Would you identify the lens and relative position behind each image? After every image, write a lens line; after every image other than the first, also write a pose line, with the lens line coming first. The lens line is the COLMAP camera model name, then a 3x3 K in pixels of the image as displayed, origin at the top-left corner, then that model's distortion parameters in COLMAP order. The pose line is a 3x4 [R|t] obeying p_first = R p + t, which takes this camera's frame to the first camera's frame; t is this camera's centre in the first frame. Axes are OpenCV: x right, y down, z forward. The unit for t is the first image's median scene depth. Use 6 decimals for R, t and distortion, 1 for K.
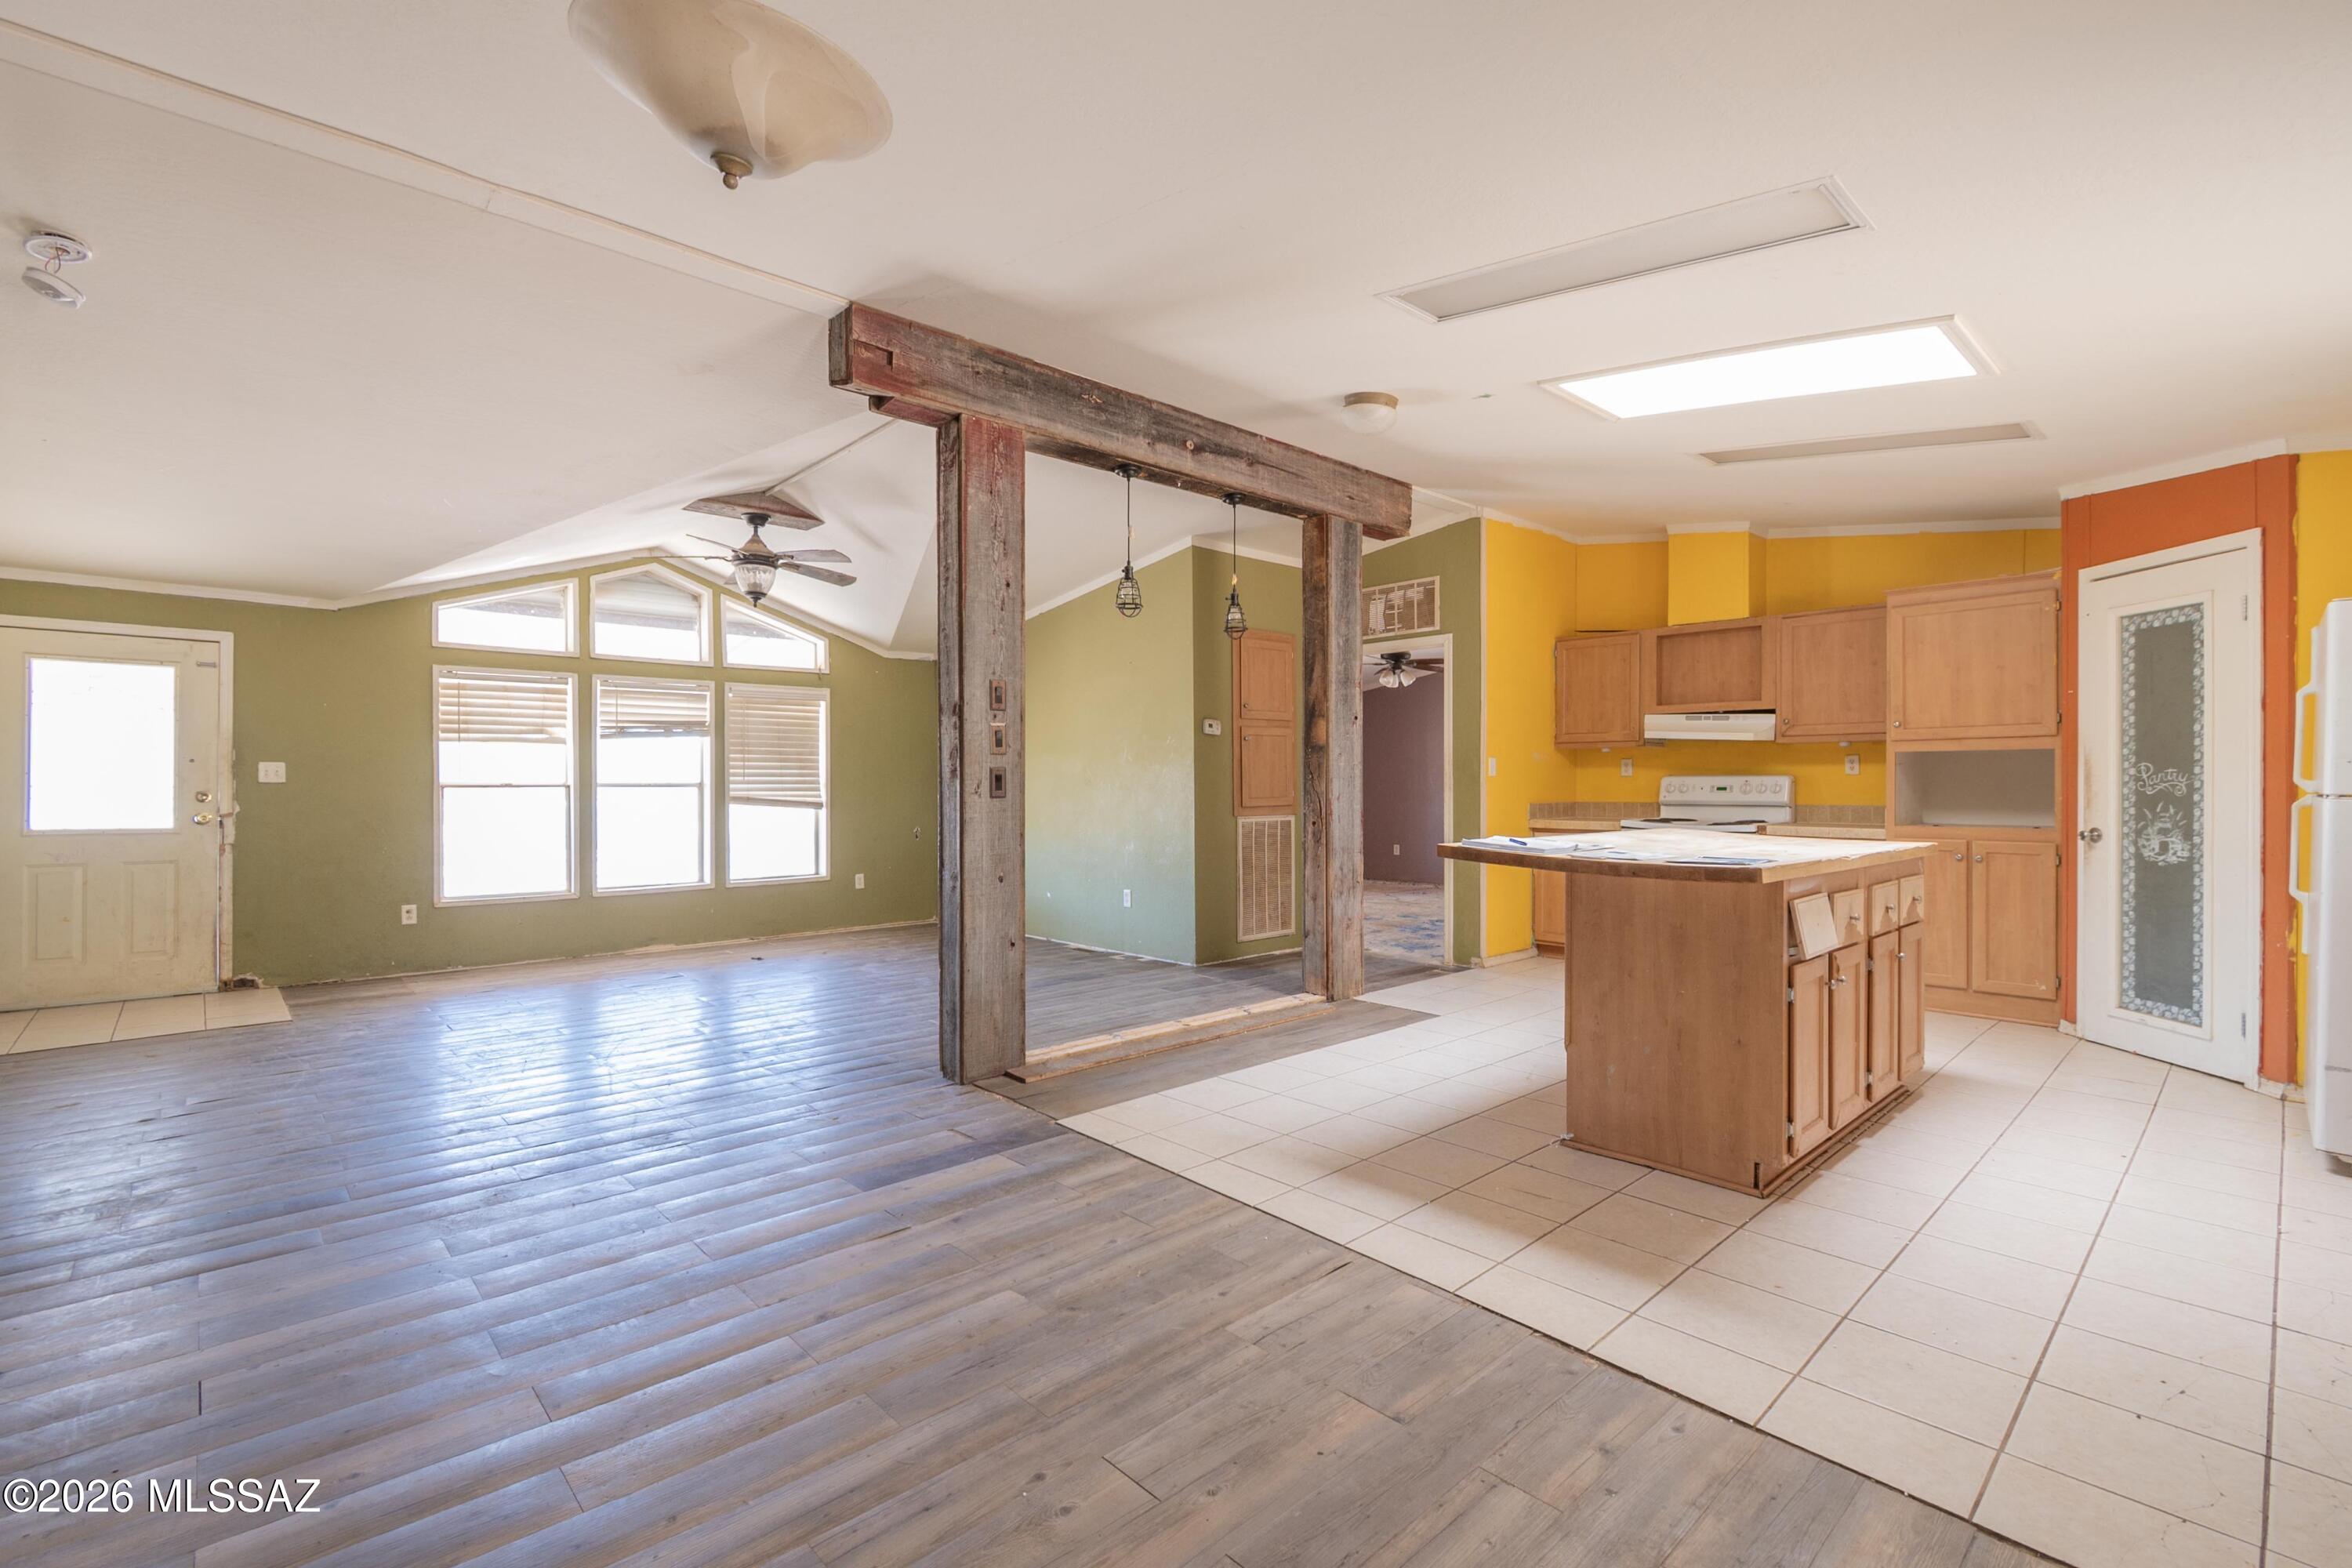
lens RADIAL K [[1047.1, 0, 1163.2], [0, 1047.1, 789.1], [0, 0, 1]] dist [0.008328, -0.004444]
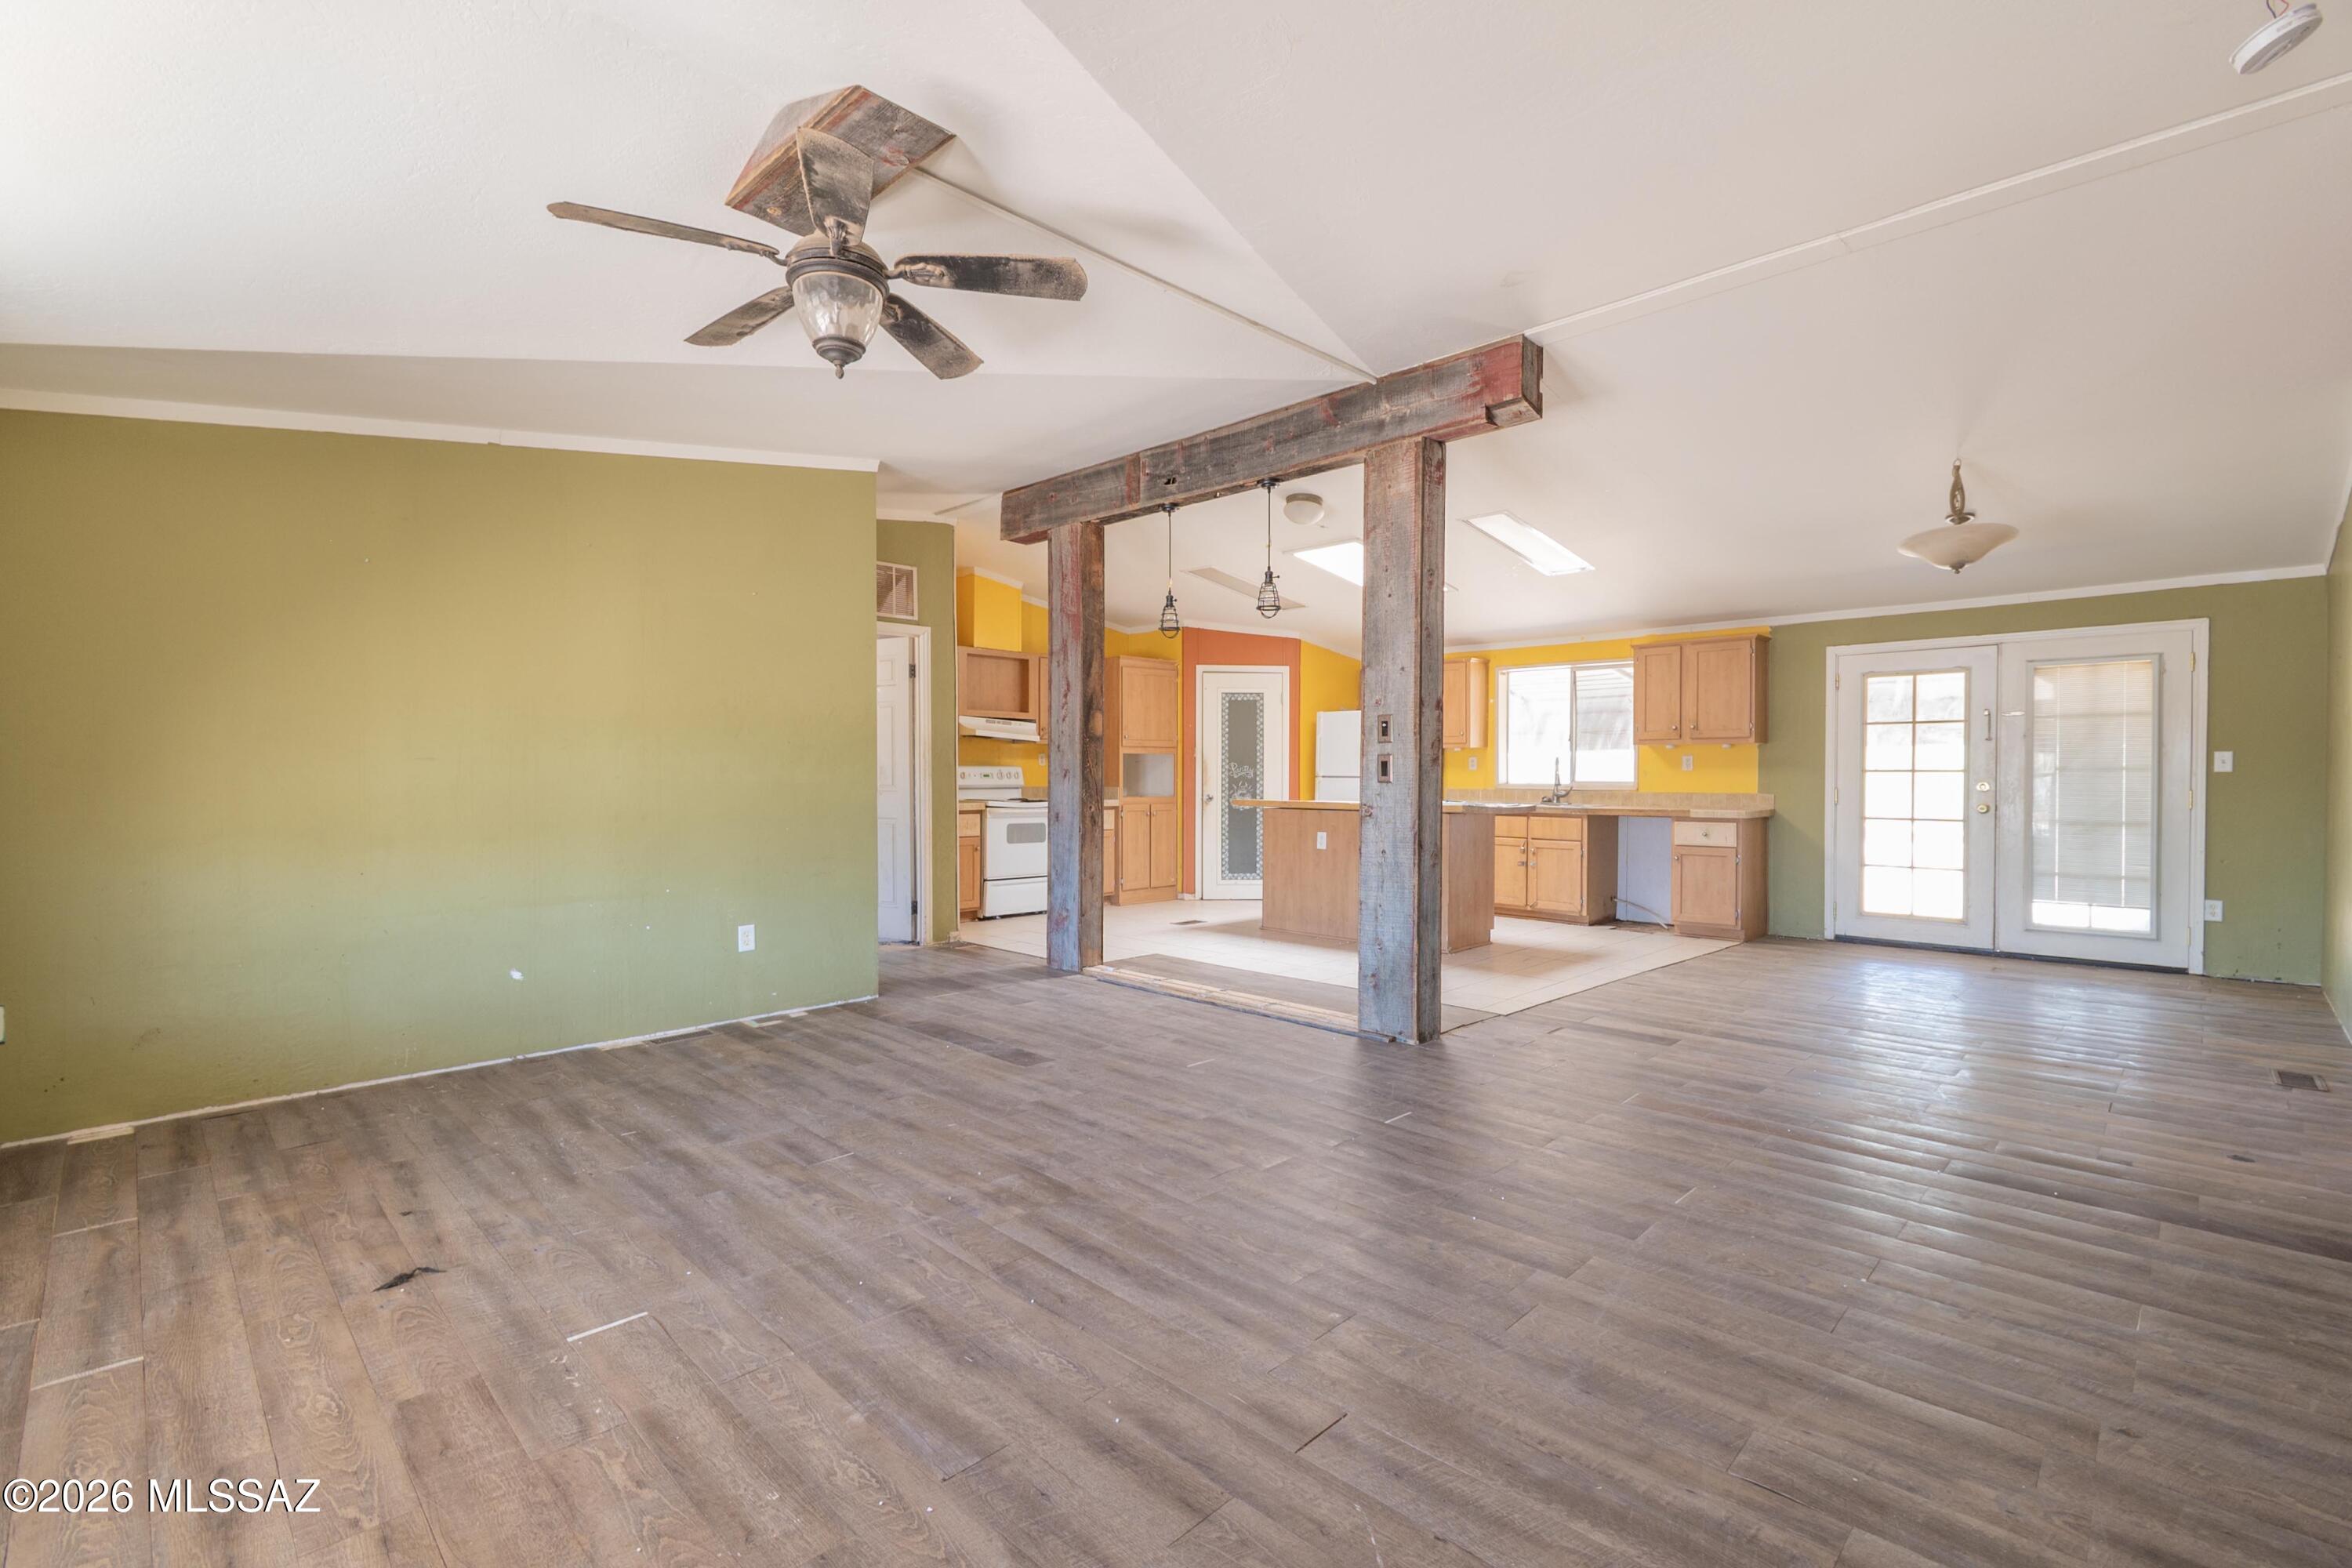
lens RADIAL K [[1047.1, 0, 1179.9], [0, 1047.1, 782.6], [0, 0, 1]] dist [0.008328, -0.004444]
pose [[-0.059240, -0.007899, 0.998213, -0.876380], [0.003381, 0.999961, 0.008114, -0.001886], [-0.998238, 0.003856, -0.059211, 0.910097]]
